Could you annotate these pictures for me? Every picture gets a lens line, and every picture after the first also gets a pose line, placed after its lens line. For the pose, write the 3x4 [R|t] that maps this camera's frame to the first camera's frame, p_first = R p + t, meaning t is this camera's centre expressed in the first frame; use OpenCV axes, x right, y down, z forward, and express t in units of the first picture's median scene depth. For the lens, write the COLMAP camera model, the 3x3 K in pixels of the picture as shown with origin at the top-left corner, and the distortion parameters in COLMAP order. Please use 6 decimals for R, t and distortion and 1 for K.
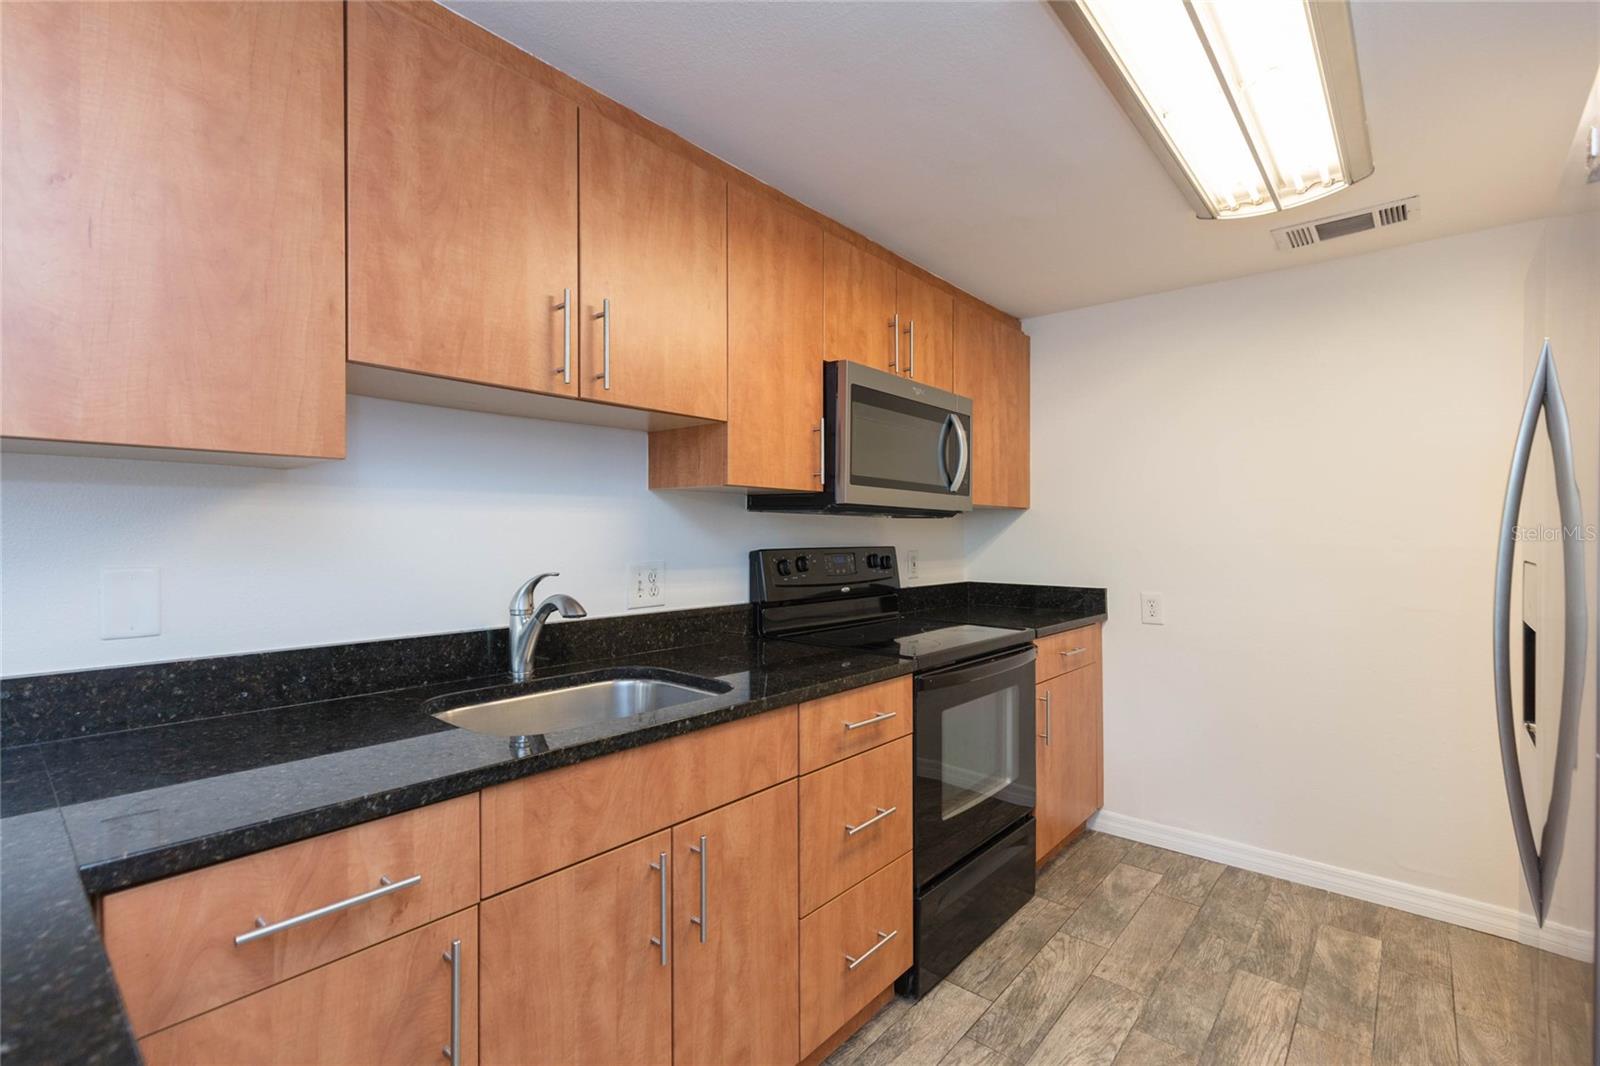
lens RADIAL K [[710.8, 0, 806.4], [0, 710.8, 537.6], [0, 0, 1]] dist [0.003612, -0.000500]
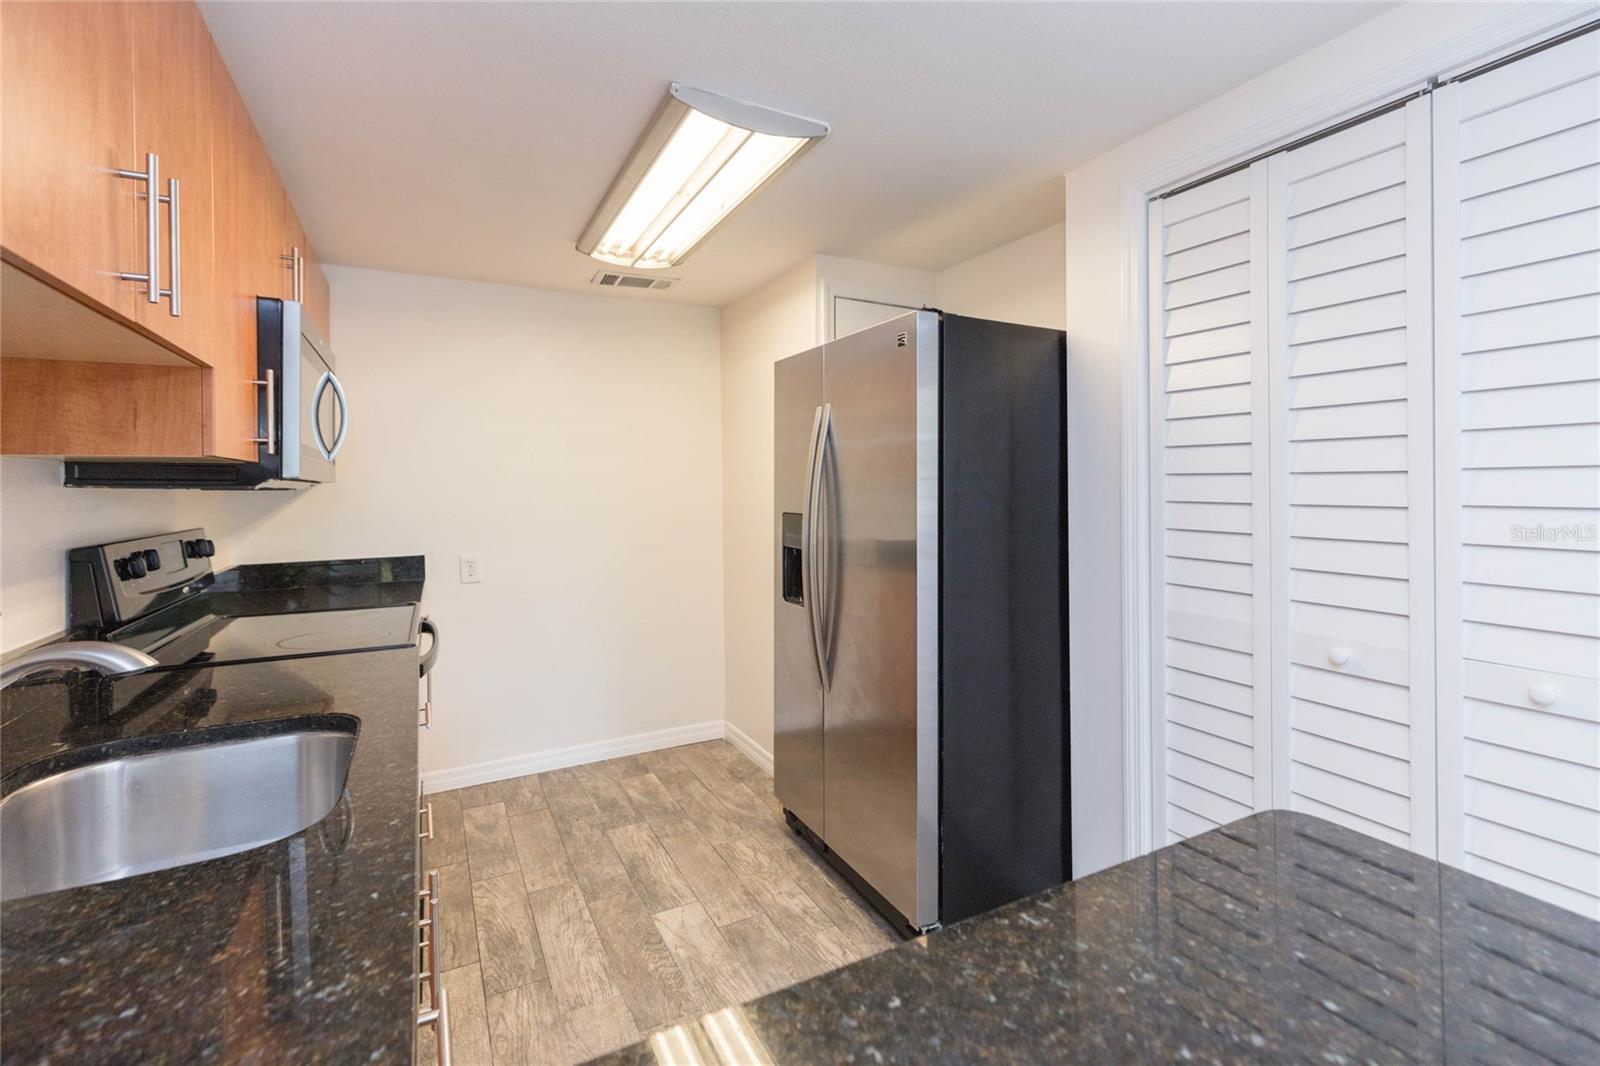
lens RADIAL K [[727.5, 0, 806.4], [0, 727.5, 497.9], [0, 0, 1]] dist [0.003254, 0.000152]
pose [[0.375611, -0.027276, 0.926376, -0.500586], [0.020941, 0.999561, 0.020941, -0.030036], [-0.926541, 0.011533, 0.376017, 0.150536]]
